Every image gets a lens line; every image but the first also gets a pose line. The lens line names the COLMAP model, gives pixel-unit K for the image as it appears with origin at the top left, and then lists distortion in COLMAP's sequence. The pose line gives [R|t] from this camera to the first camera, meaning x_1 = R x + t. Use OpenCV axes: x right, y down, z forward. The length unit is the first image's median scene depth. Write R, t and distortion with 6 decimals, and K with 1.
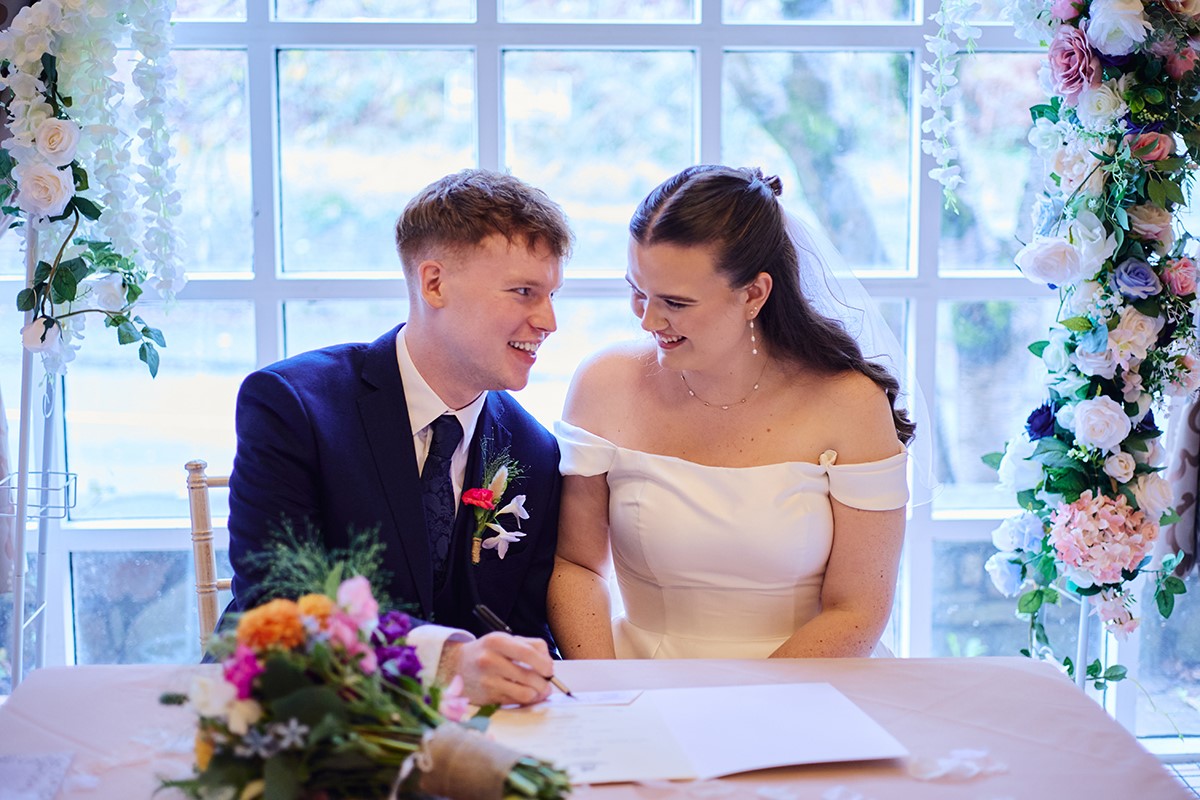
lens RADIAL K [[1637.8, 0, 600.0], [0, 1637.8, 400.0], [0, 0, 1]] dist [0.018817, -0.128861]
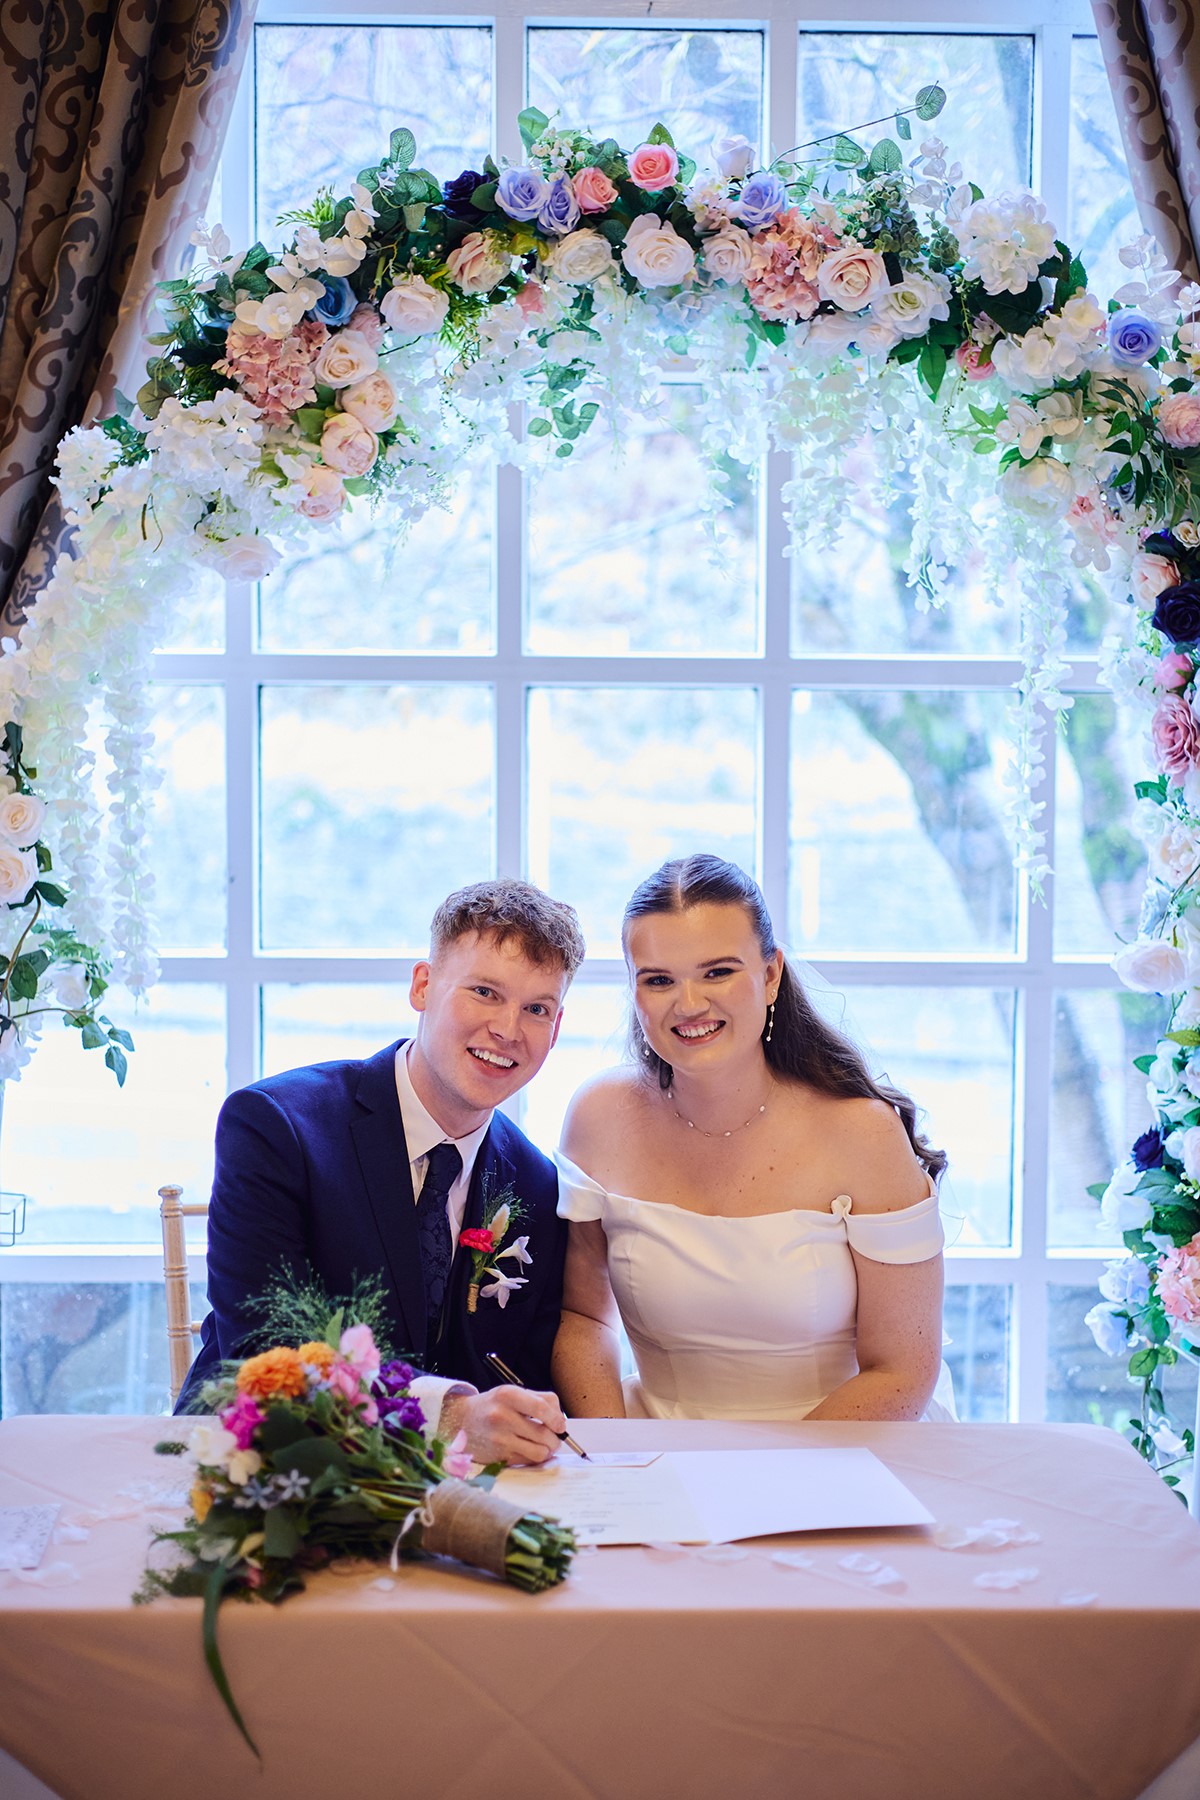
lens RADIAL K [[2456.8, 0, 600.0], [0, 2456.8, 900.0], [0, 0, 1]] dist [0.018817, -0.128861]
pose [[0.999357, 0.009854, -0.034475, 0.035202], [-0.011887, 0.998170, -0.059298, -0.049658], [0.033828, 0.059670, 0.997645, -0.393228]]
